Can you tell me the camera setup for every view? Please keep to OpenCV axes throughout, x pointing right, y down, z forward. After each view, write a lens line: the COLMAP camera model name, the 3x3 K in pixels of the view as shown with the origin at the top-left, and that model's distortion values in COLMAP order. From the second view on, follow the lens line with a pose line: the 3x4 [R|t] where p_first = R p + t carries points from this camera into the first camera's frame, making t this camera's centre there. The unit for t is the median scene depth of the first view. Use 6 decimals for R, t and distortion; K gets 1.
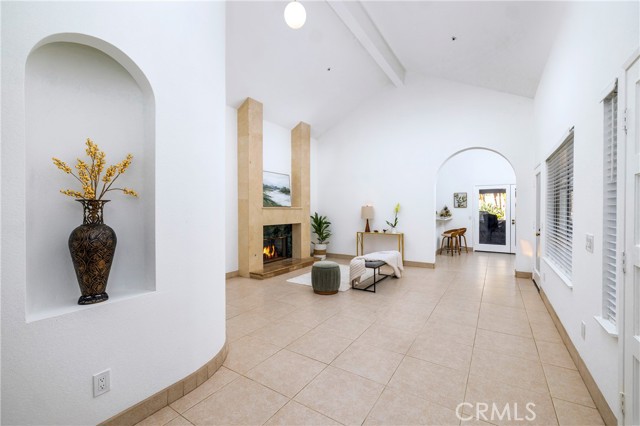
lens RADIAL K [[274.6, 0, 324.4], [0, 274.6, 206.8], [0, 0, 1]] dist [0.010472, -0.001000]
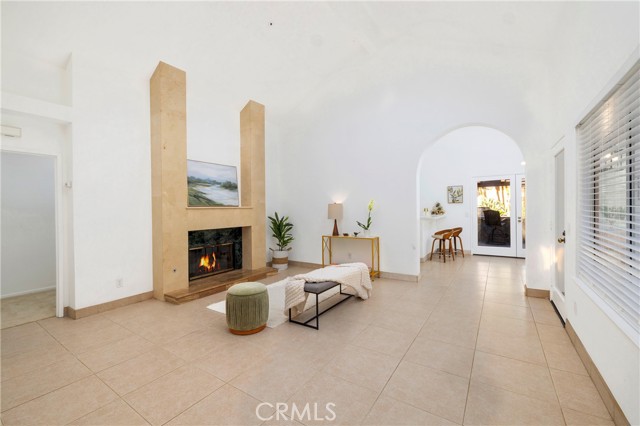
lens RADIAL K [[267.2, 0, 318.3], [0, 267.2, 209.3], [0, 0, 1]] dist [0.003070, 0.000945]
pose [[0.999195, -0.017125, -0.036277, 0.155619], [0.017660, 0.999739, 0.014469, 0.003091], [0.036020, -0.015098, 0.999237, 0.247370]]
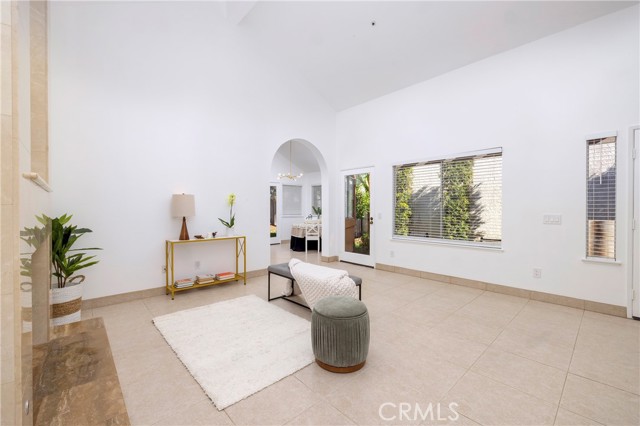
lens RADIAL K [[268.1, 0, 322.3], [0, 268.1, 211.9], [0, 0, 1]] dist [0.000529, -0.000085]
pose [[0.265858, -0.010650, 0.963953, -0.340678], [-0.010042, 0.999854, 0.013816, 0.027410], [-0.963960, -0.013353, 0.265712, 0.666131]]
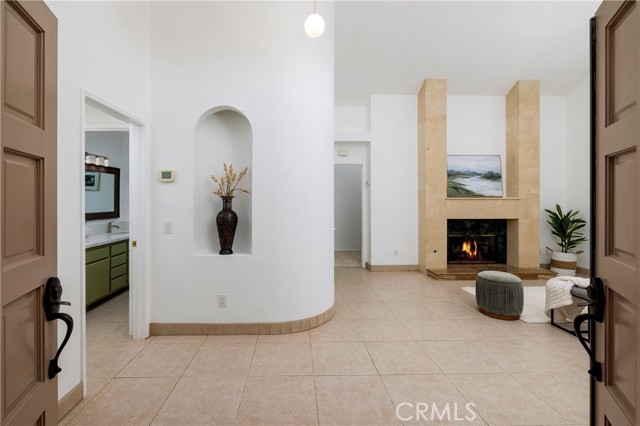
lens RADIAL K [[288.7, 0, 301.7], [0, 288.7, 193.2], [0, 0, 1]] dist [-0.002875, 0.000308]
pose [[0.550134, -0.018744, -0.834866, 0.264630], [0.010549, 0.999824, -0.015496, -0.003298], [0.835010, -0.000283, 0.550235, 0.106322]]
